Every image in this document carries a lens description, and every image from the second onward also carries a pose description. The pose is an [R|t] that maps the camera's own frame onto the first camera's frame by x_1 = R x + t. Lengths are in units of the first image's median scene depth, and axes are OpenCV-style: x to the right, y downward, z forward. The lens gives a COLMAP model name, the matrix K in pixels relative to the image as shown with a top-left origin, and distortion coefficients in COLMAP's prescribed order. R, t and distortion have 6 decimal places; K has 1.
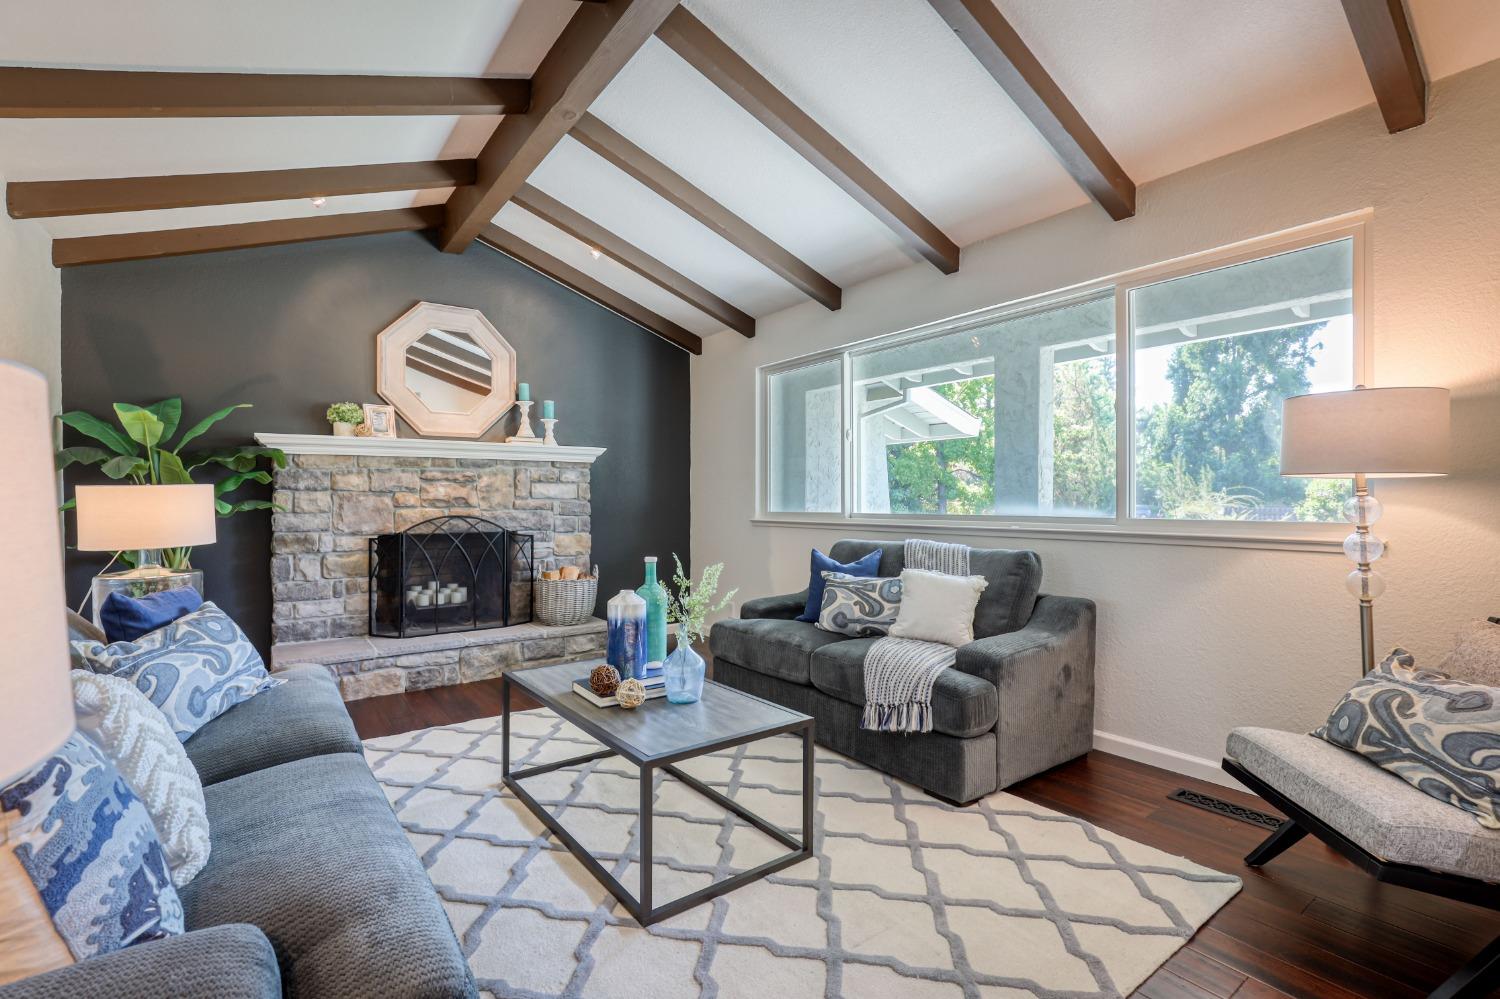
lens RADIAL K [[688.5, 0, 754.8], [0, 688.5, 505.6], [0, 0, 1]] dist [-0.019820, 0.008094]
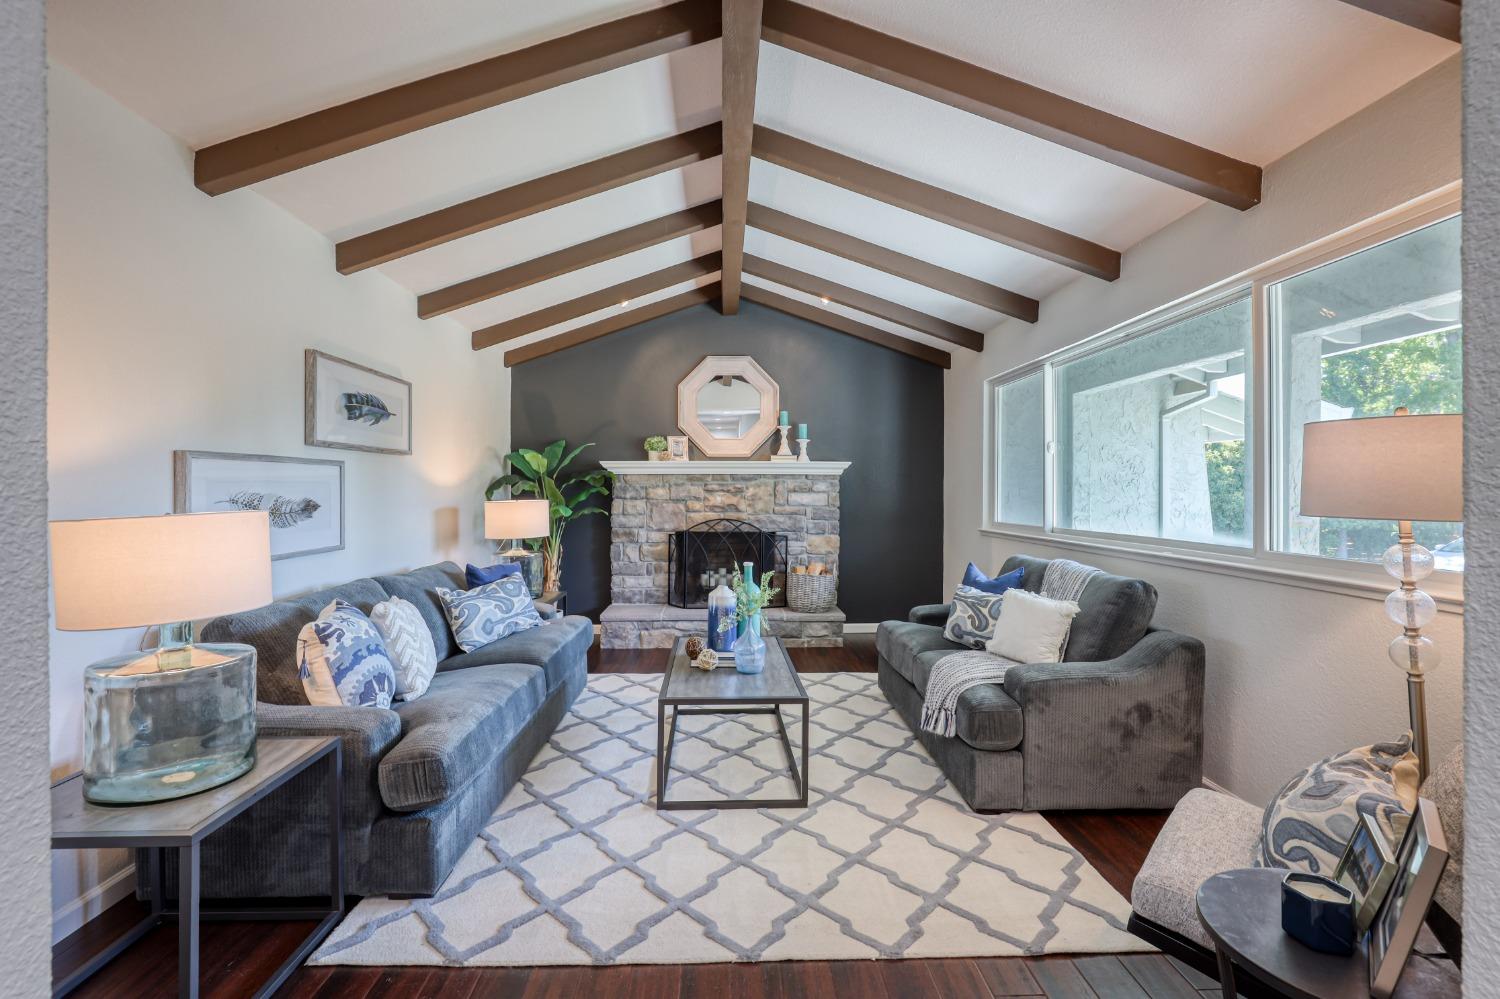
lens RADIAL K [[688.5, 0, 736.3], [0, 688.5, 491.2], [0, 0, 1]] dist [-0.019820, 0.008094]
pose [[0.819963, 0.004765, -0.572397, 0.404184], [-0.010050, 0.999931, -0.006071, -0.036966], [0.572329, 0.010731, 0.819954, -0.069733]]
